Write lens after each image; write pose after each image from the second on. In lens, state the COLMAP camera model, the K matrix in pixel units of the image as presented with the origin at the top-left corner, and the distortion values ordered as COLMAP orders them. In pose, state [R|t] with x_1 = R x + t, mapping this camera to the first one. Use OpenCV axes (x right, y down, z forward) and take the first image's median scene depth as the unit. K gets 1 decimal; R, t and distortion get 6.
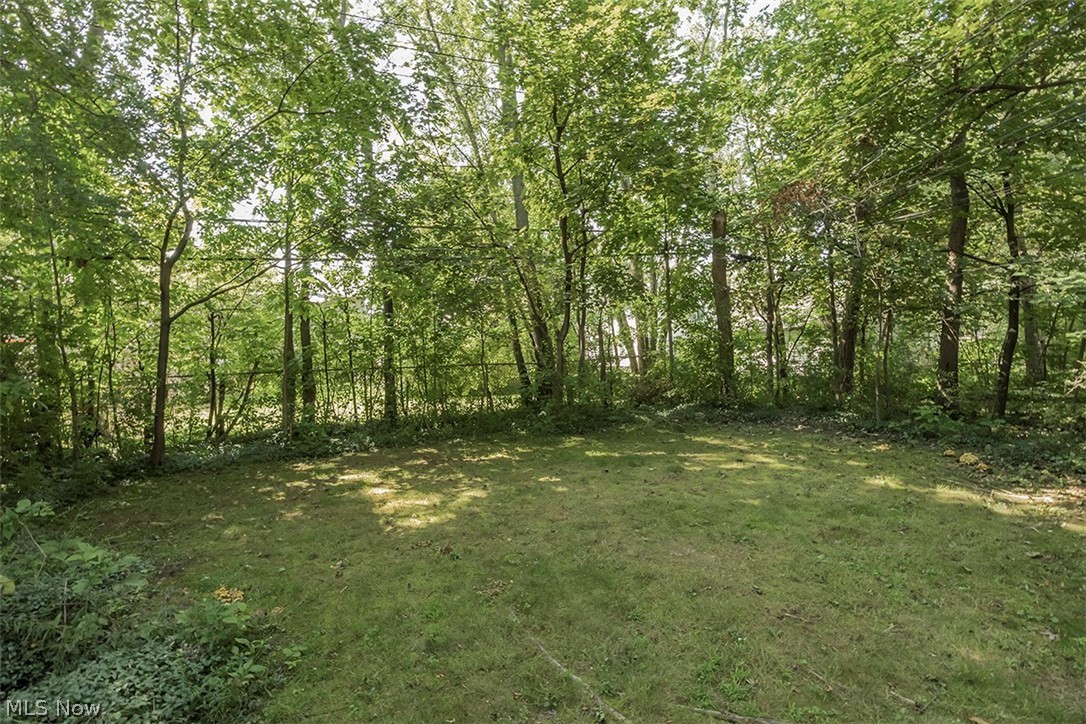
lens RADIAL K [[497.1, 0, 542.1], [0, 497.1, 360.2], [0, 0, 1]] dist [0.000827, 0.000148]
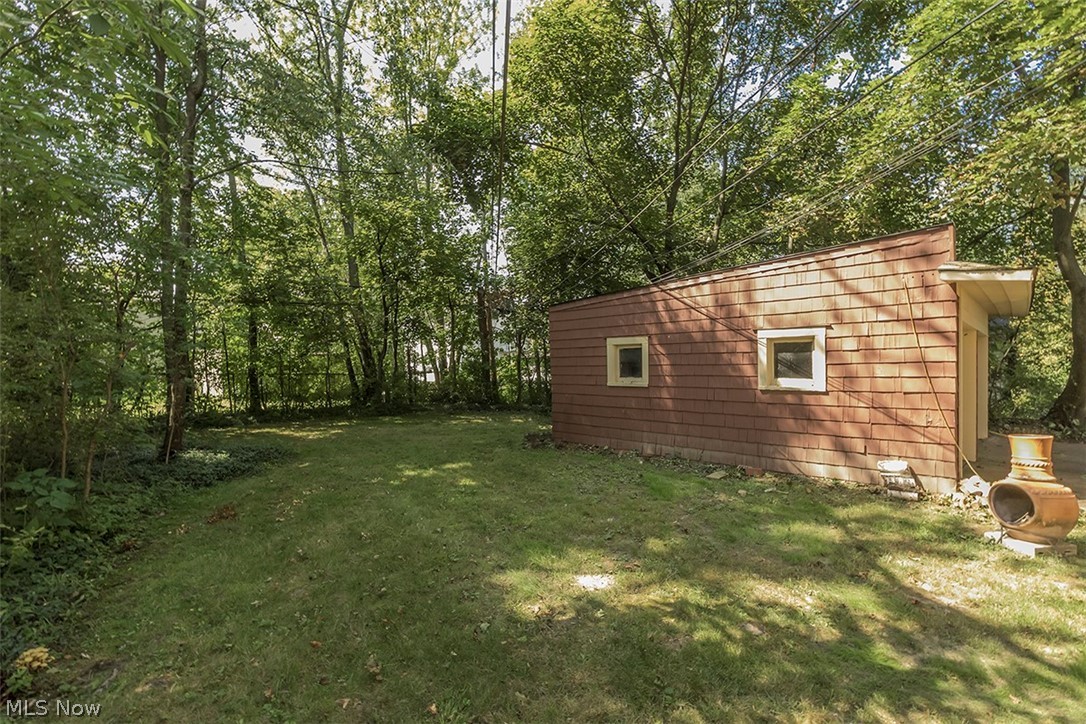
lens RADIAL K [[497.1, 0, 541.2], [0, 497.1, 372.0], [0, 0, 1]] dist [0.000827, 0.000148]
pose [[0.939304, 0.022089, 0.342374, -0.020151], [-0.017847, 0.999720, -0.015536, 0.012883], [-0.342621, 0.008483, 0.939435, -0.559941]]
